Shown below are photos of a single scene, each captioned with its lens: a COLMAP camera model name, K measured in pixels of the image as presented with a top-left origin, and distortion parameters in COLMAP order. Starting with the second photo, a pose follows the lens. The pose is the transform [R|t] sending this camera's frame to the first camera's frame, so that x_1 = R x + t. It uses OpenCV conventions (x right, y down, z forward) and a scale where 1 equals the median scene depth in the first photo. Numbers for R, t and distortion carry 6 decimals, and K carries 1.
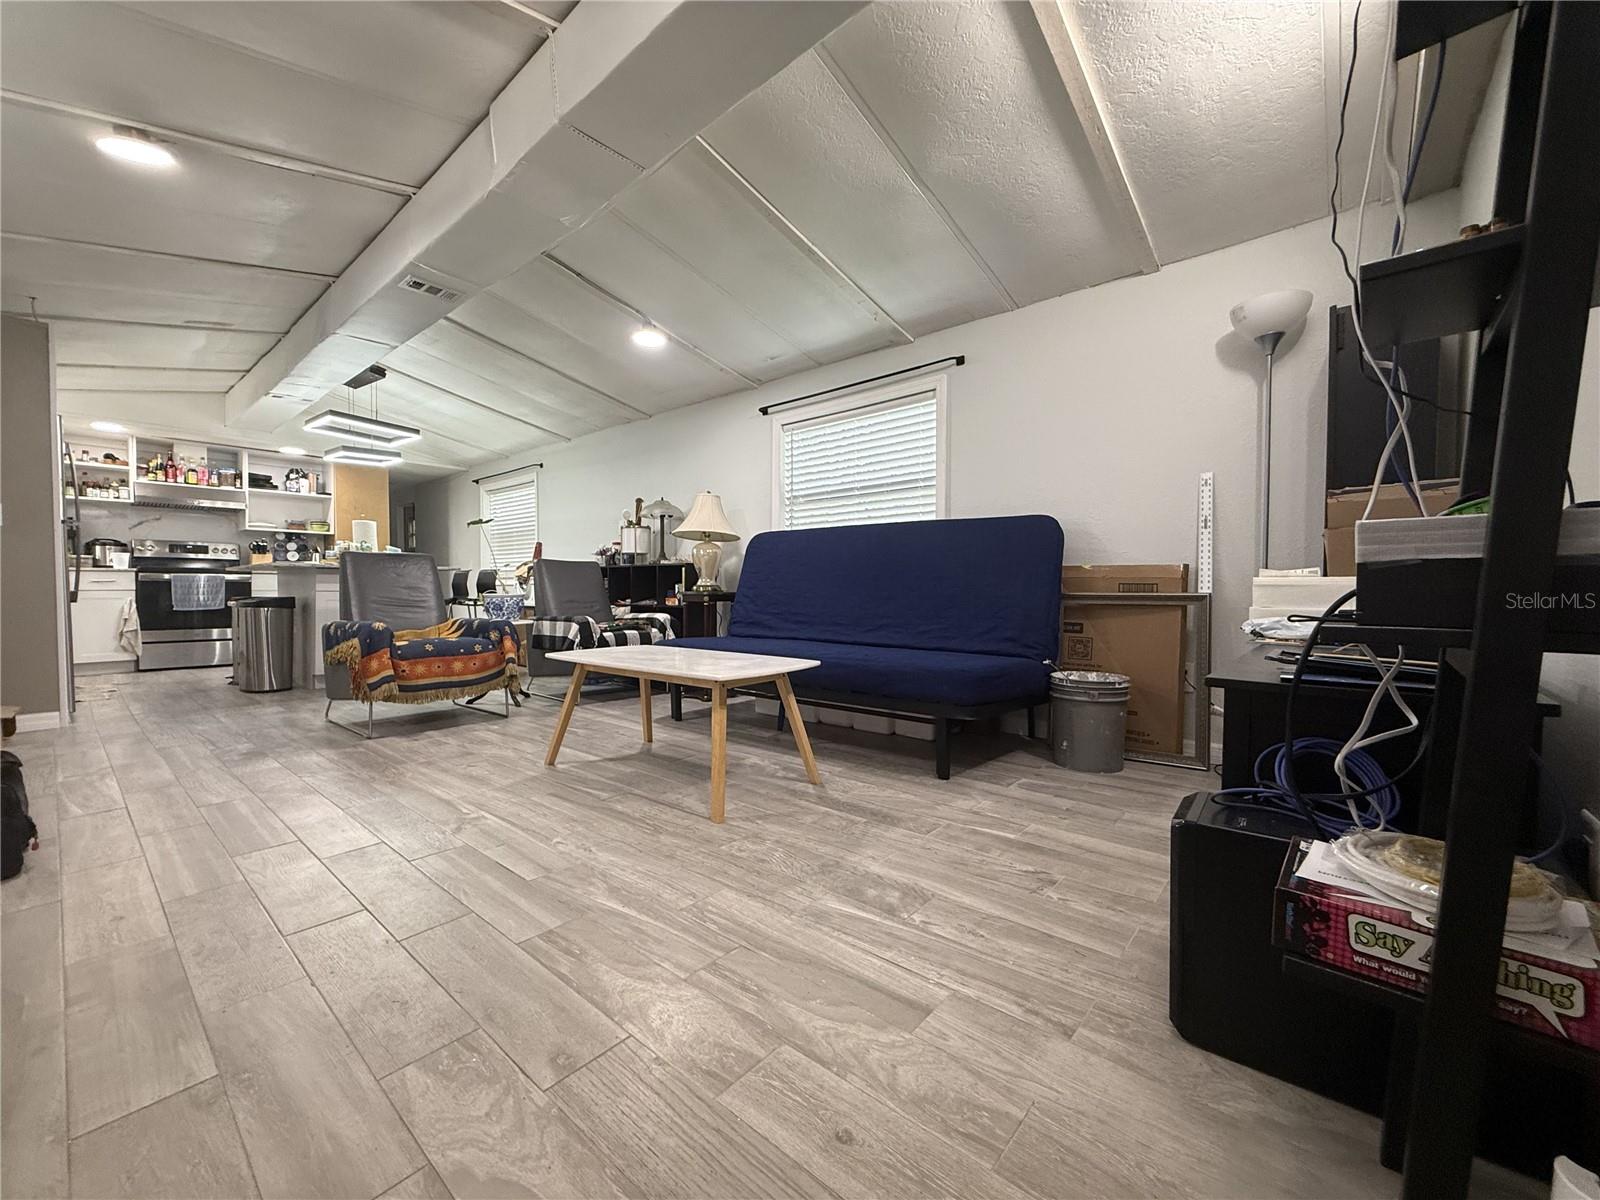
lens RADIAL K [[638.0, 0, 796.7], [0, 638.0, 598.3], [0, 0, 1]] dist [0.001099, -0.000073]
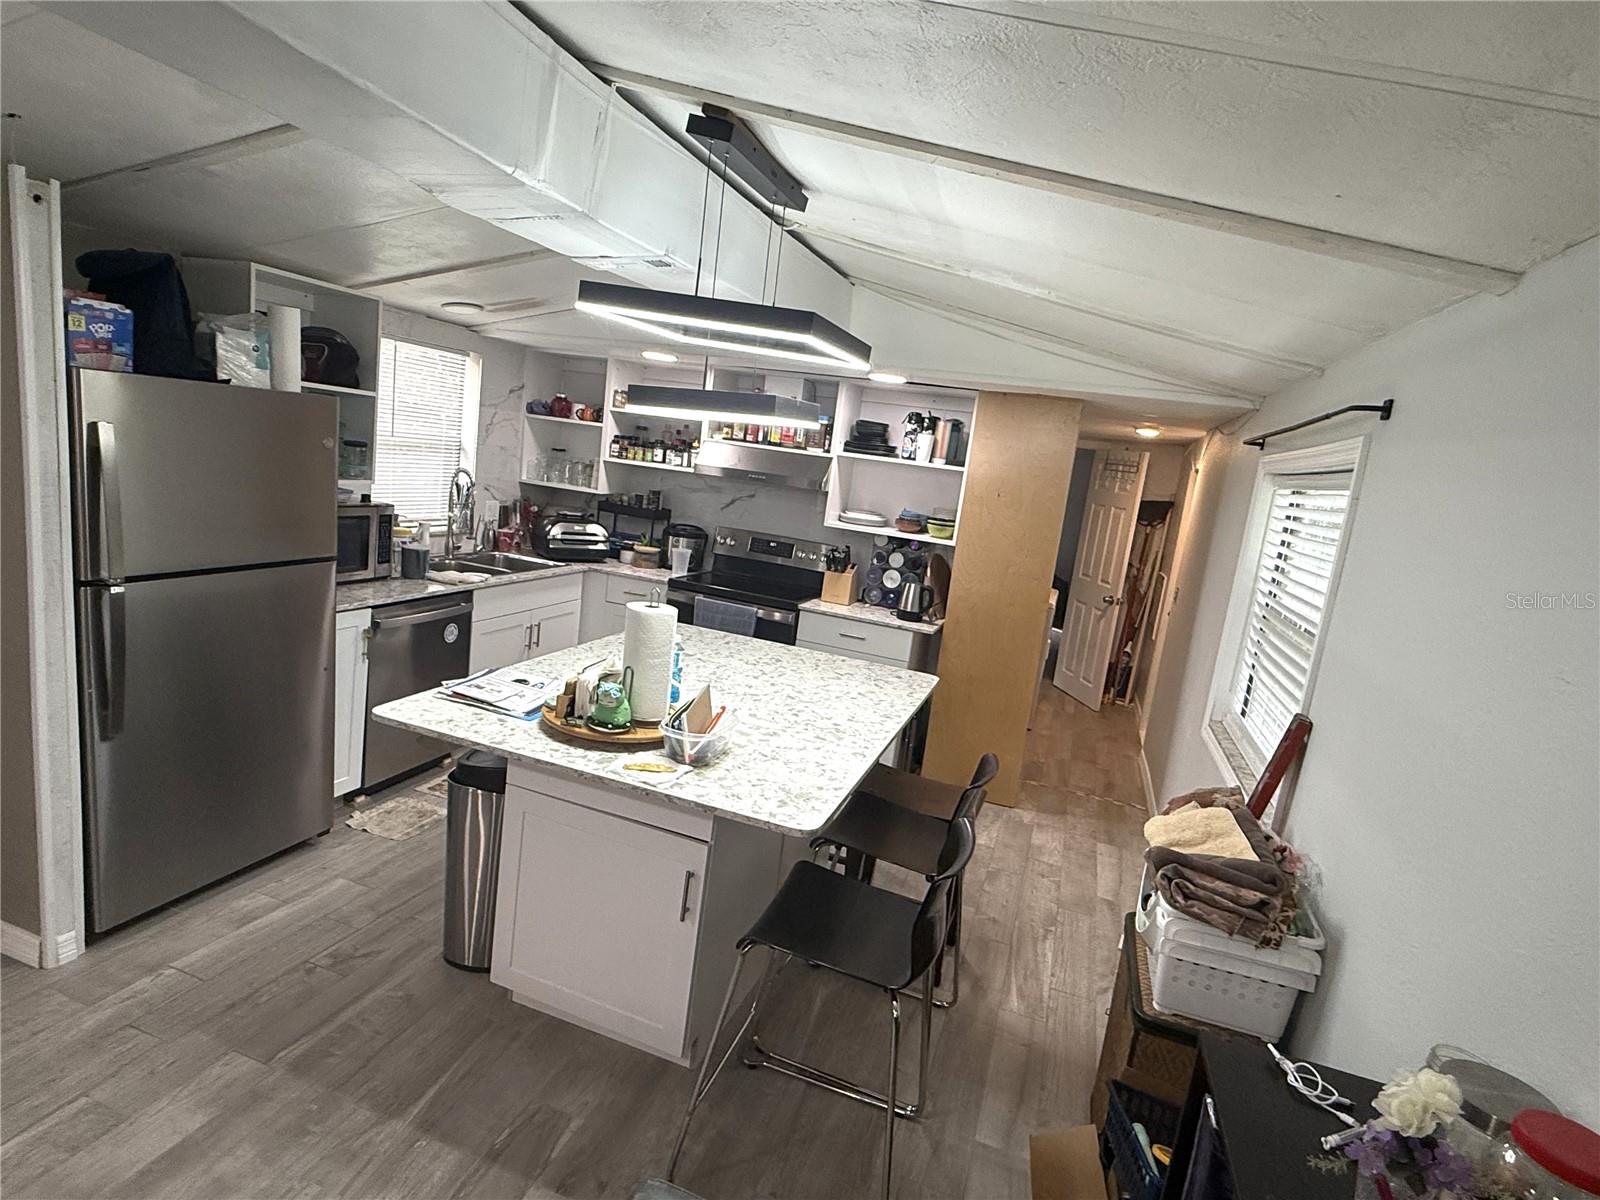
lens RADIAL K [[843.5, 0, 795.4], [0, 843.5, 604.9], [0, 0, 1]] dist [-0.004465, -0.000730]
pose [[0.362261, 0.211810, -0.907691, -0.369399], [-0.140572, 0.975114, 0.171440, -0.320682], [0.921415, 0.065490, 0.383021, 1.370727]]
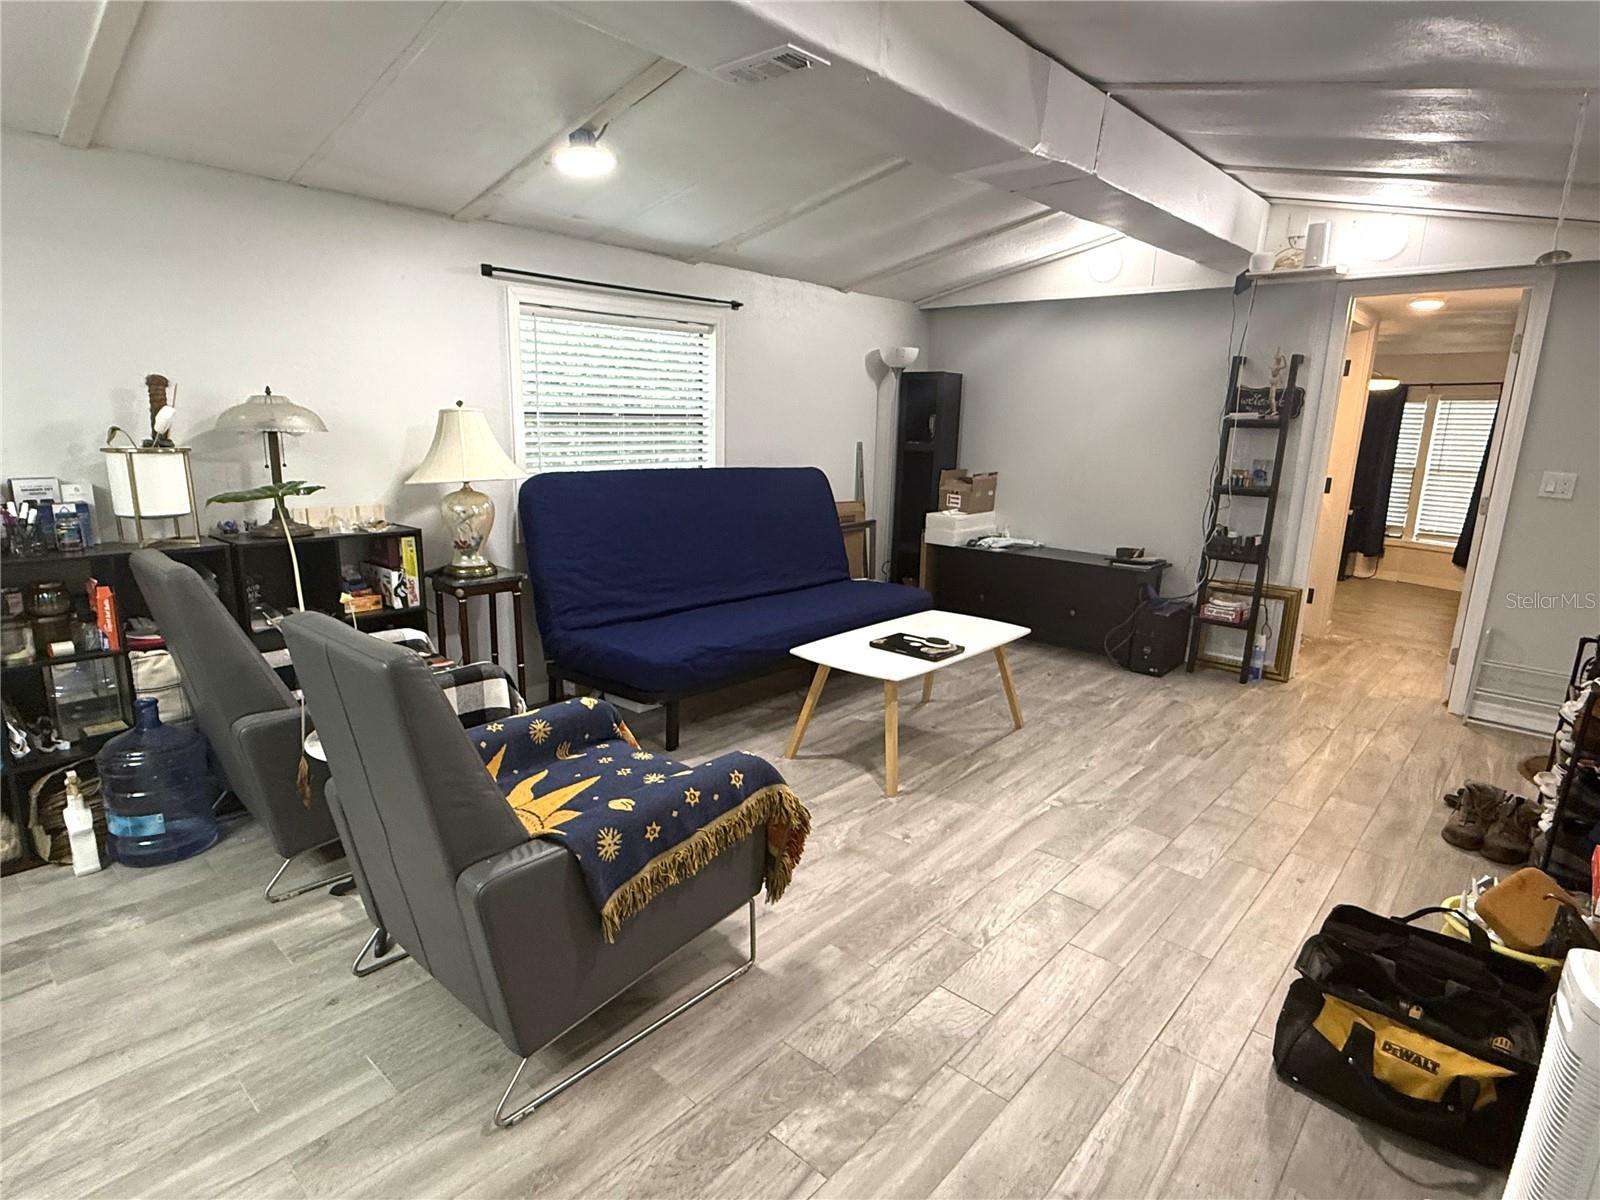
lens RADIAL K [[843.5, 0, 795.4], [0, 843.5, 604.9], [0, 0, 1]] dist [-0.004465, -0.000730]
pose [[0.034854, -0.213553, 0.976310, -1.230816], [-0.006952, 0.976828, 0.213914, -0.207453], [-0.999368, -0.014243, 0.032562, 0.913322]]
